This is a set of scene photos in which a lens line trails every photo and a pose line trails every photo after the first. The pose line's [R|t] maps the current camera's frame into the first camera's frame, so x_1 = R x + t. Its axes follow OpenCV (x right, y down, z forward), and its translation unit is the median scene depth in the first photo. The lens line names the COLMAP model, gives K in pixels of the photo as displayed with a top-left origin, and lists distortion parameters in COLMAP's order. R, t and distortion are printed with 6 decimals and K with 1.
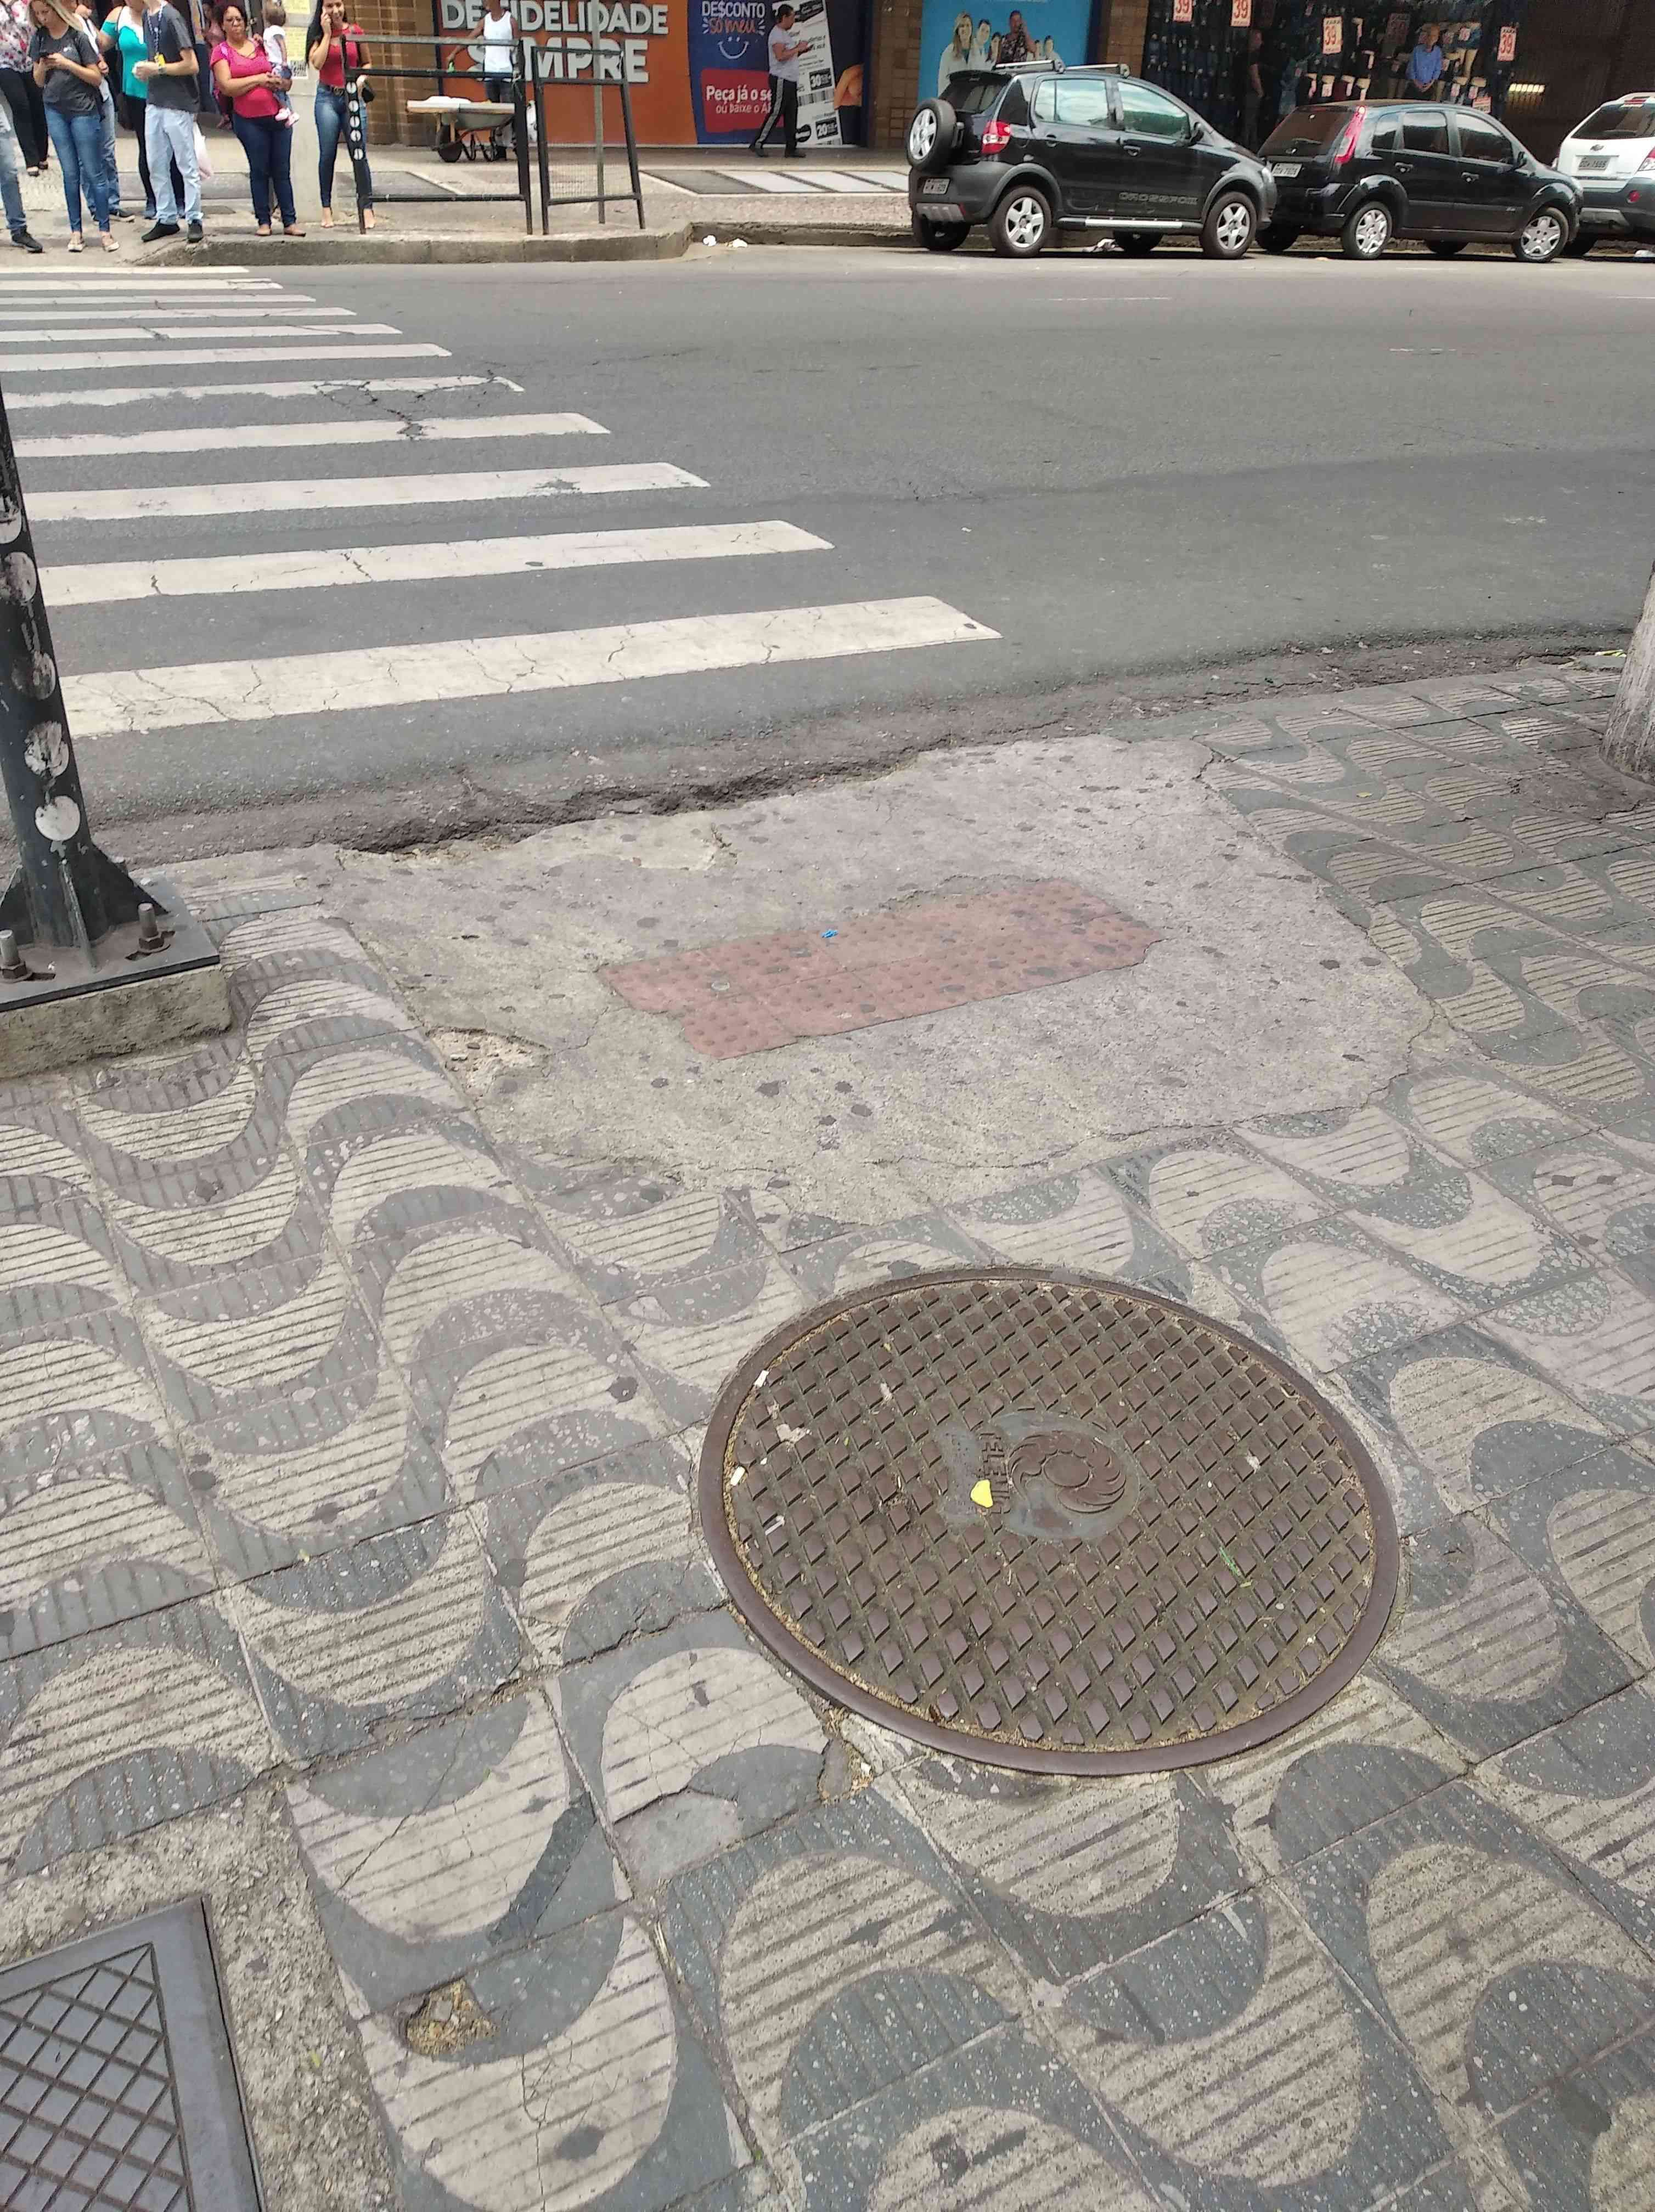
lens RADIAL K [[1689.7, 0, 820.7], [0, 1689.7, 1089.4], [0, 0, 1]] dist [0.029567, -0.054941]
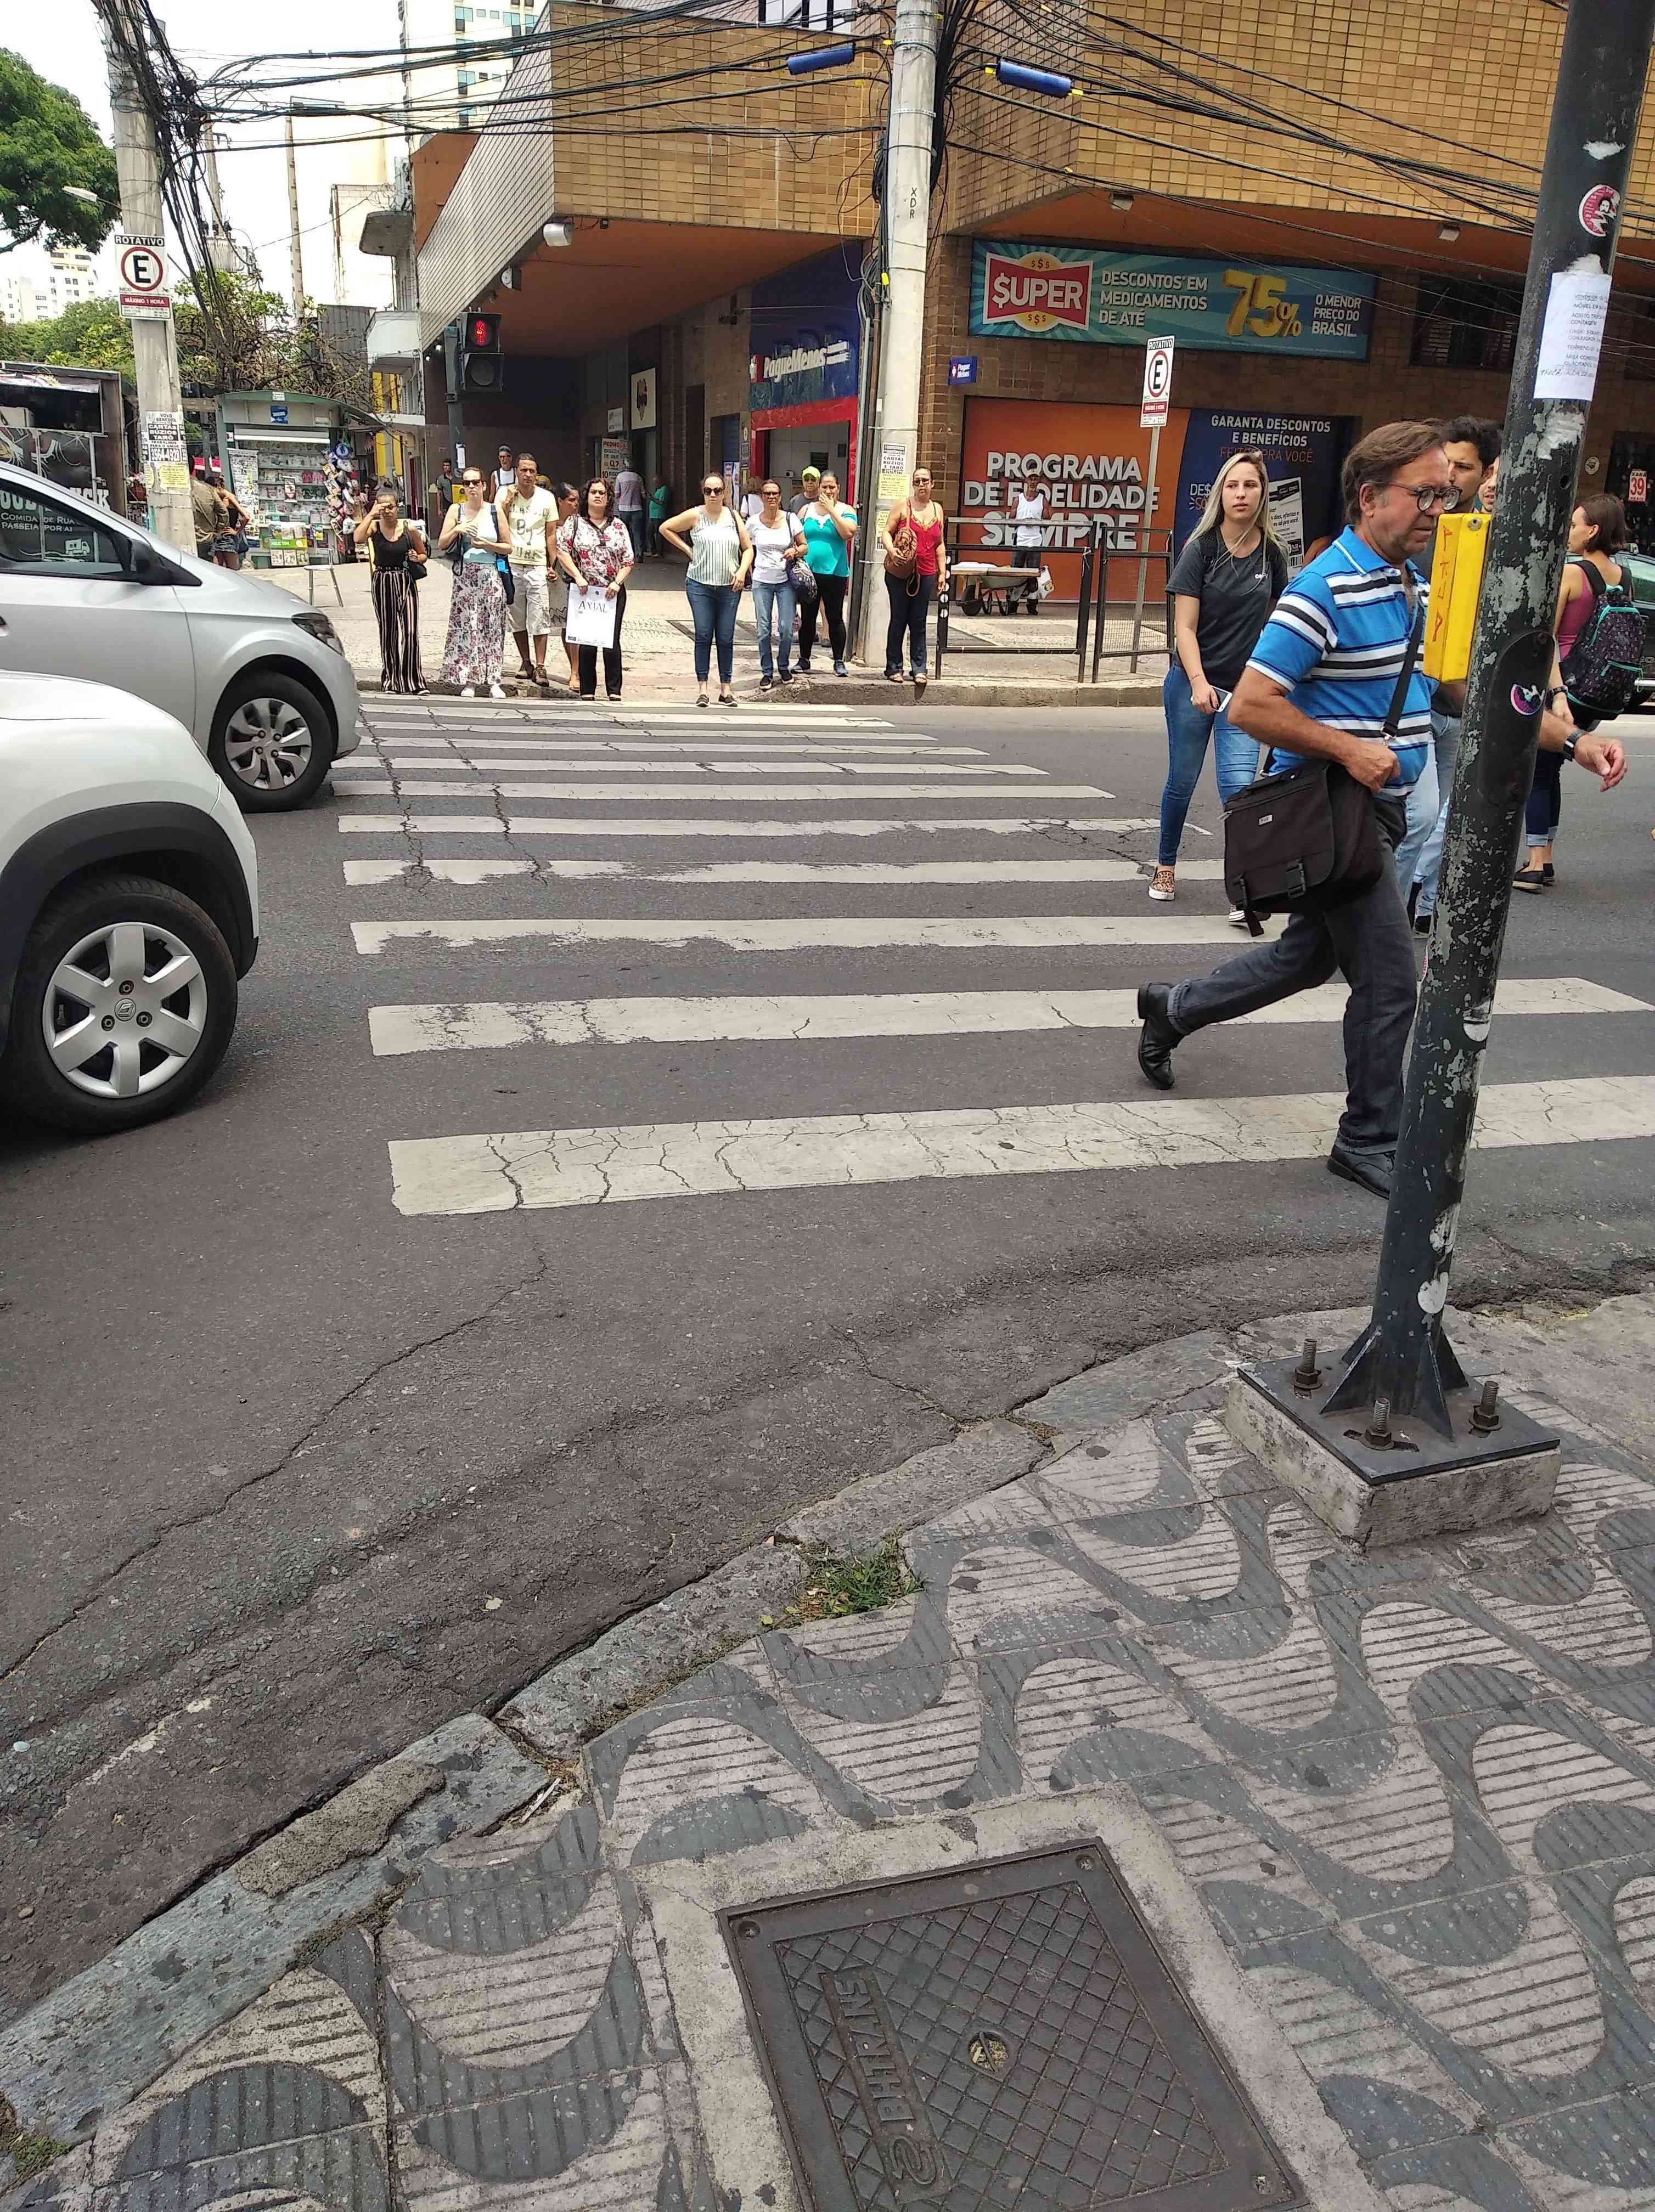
lens RADIAL K [[1689.7, 0, 801.9], [0, 1689.7, 1065.9], [0, 0, 1]] dist [0.029567, -0.054941]
pose [[0.980839, 0.066950, -0.182955, -0.138346], [-0.107246, 0.969549, -0.220167, -0.005507], [0.162644, 0.235569, 0.958151, -0.016427]]
